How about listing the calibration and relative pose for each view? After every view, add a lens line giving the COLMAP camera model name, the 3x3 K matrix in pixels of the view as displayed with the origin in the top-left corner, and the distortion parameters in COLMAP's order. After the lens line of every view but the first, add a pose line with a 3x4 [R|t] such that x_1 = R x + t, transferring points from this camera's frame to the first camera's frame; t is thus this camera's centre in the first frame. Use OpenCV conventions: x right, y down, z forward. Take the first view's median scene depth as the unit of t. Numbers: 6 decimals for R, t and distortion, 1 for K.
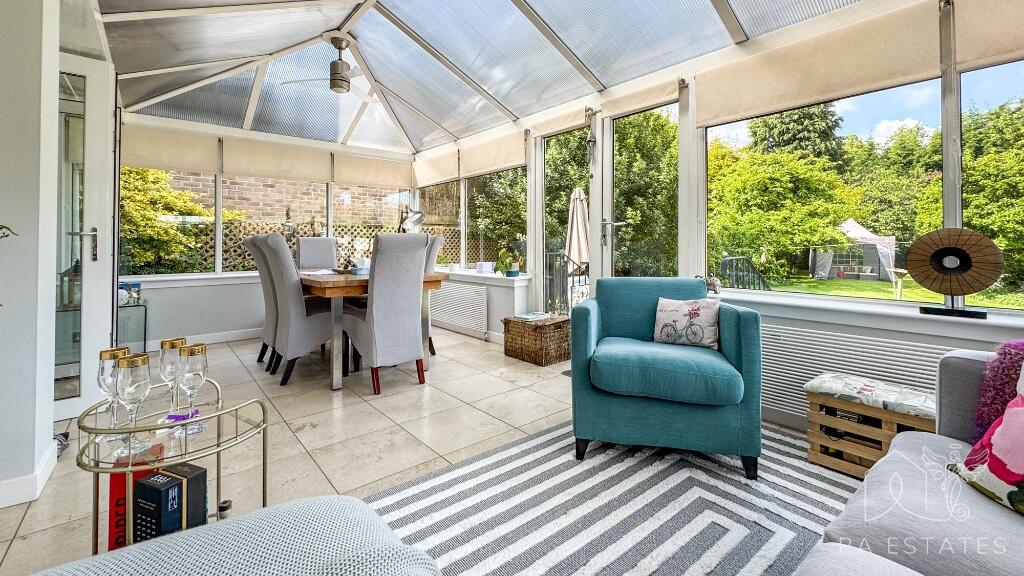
lens RADIAL K [[419.9, 0, 510.1], [0, 419.9, 264.5], [0, 0, 1]] dist [-0.002282, -0.000040]
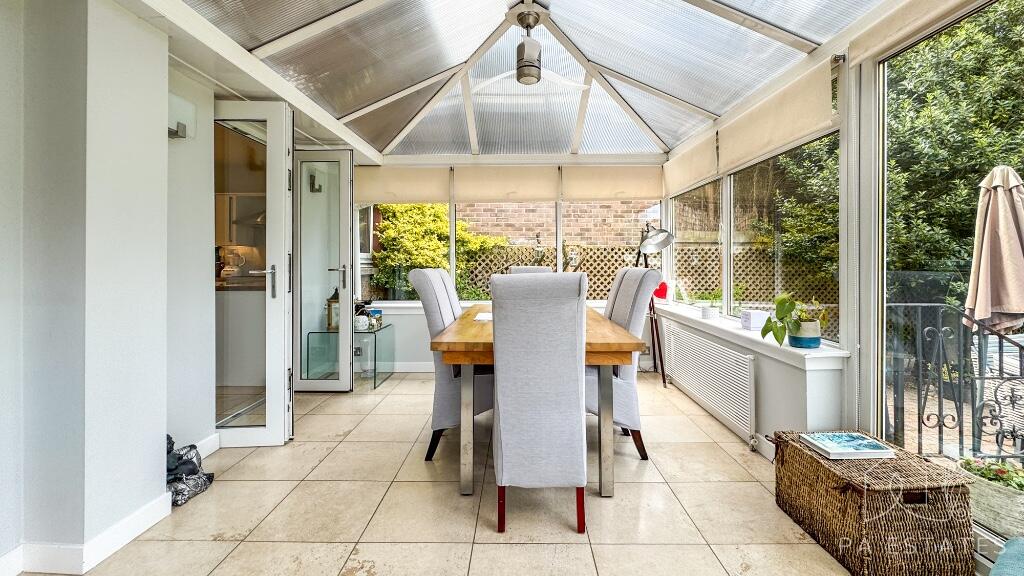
lens RADIAL K [[419.9, 0, 510.1], [0, 419.9, 264.5], [0, 0, 1]] dist [-0.002282, -0.000040]
pose [[0.757252, 0.004284, -0.653109, 0.056695], [-0.031520, 0.999053, -0.029993, -0.038531], [0.652362, 0.043299, 0.756670, 0.301297]]
